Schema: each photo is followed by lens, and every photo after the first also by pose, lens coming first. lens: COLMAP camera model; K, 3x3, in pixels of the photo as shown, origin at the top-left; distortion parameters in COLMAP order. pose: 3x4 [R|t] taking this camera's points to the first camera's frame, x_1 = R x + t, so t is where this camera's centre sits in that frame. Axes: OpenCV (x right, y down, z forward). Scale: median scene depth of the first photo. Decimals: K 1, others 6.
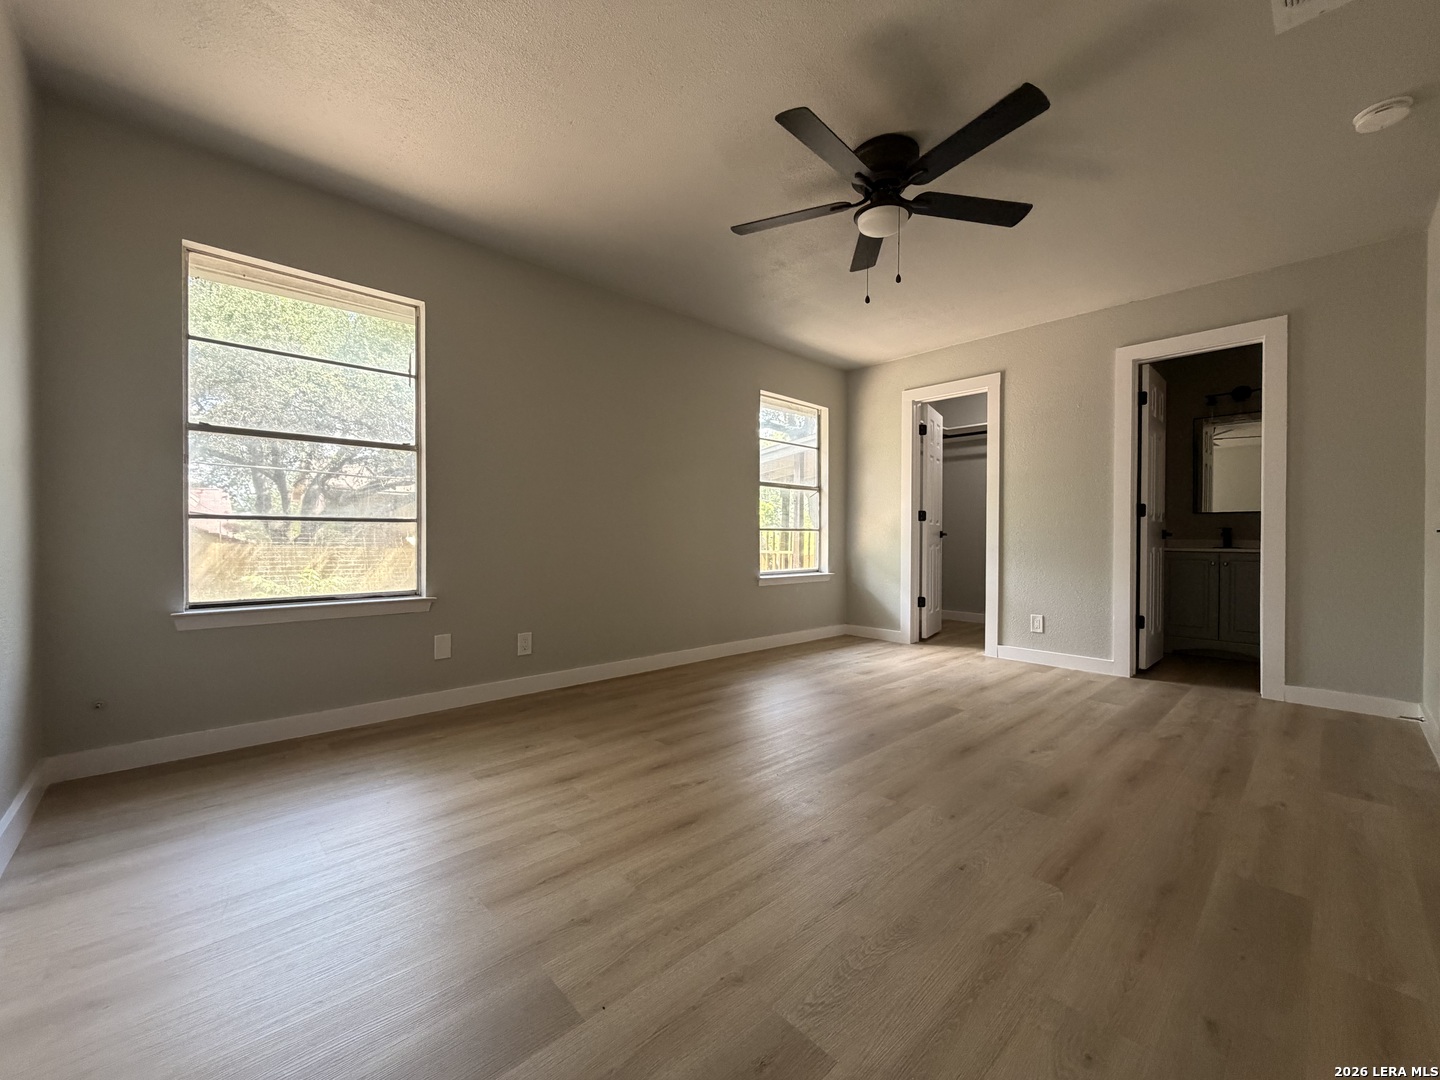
lens RADIAL K [[579.5, 0, 725.8], [0, 579.5, 540.3], [0, 0, 1]] dist [-0.013521, 0.001539]
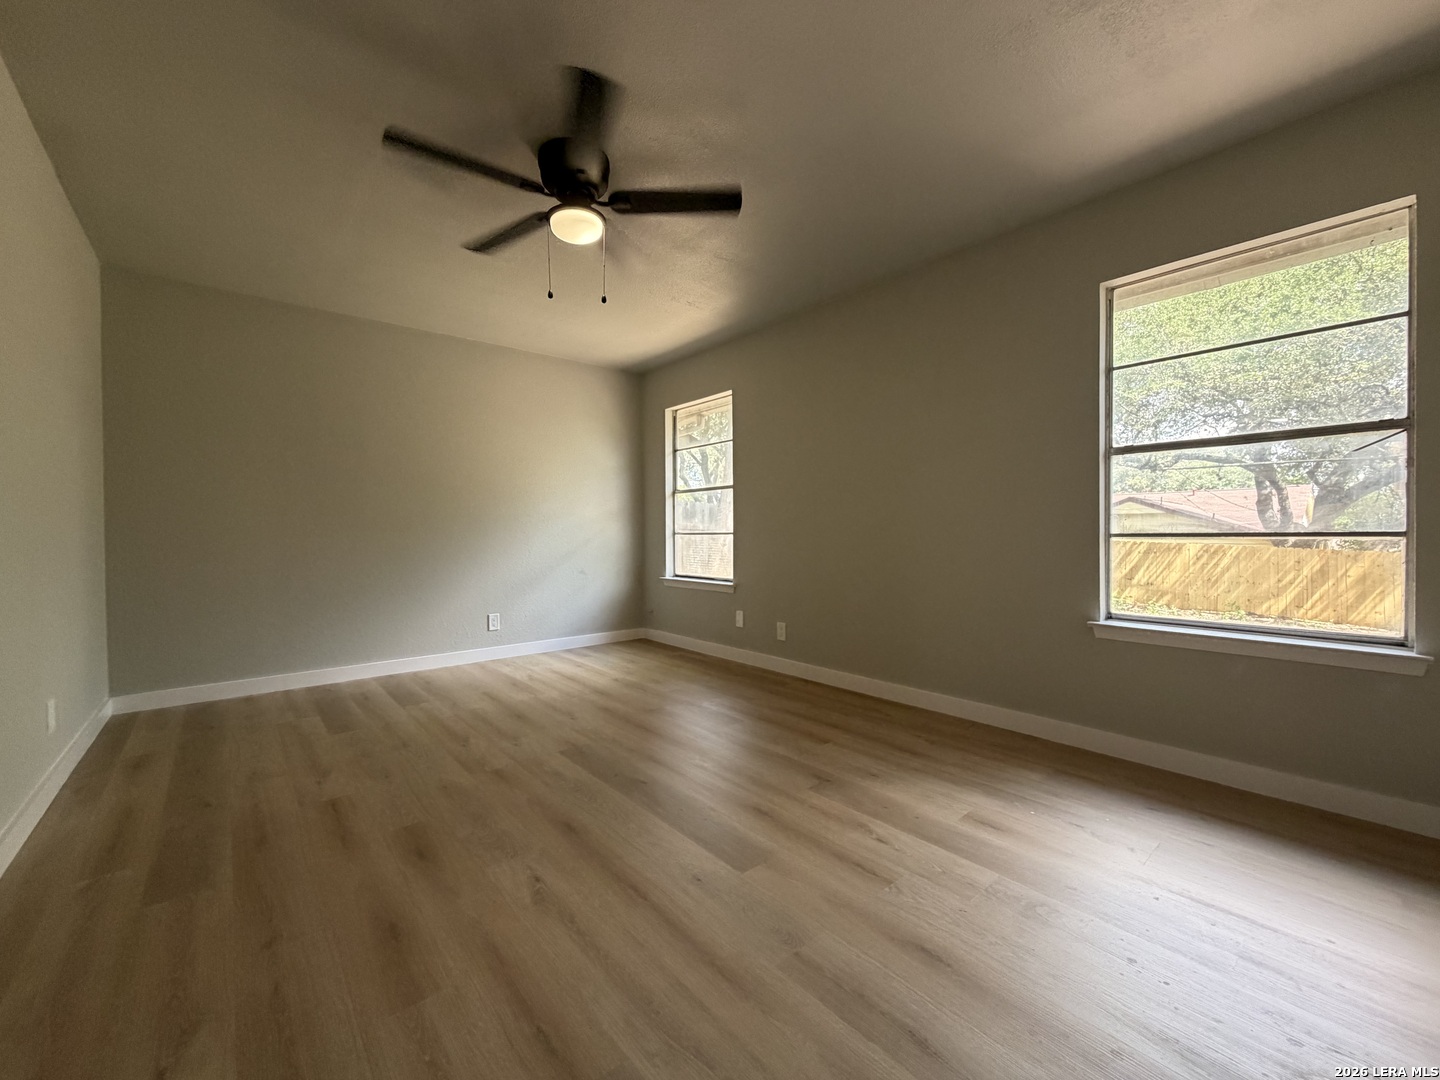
lens RADIAL K [[579.5, 0, 725.8], [0, 579.5, 538.3], [0, 0, 1]] dist [-0.013521, 0.001539]
pose [[-0.044165, 0.005666, -0.999008, 1.382441], [-0.004240, 0.999974, 0.005859, -0.042034], [0.999015, 0.004495, -0.044140, 1.447783]]
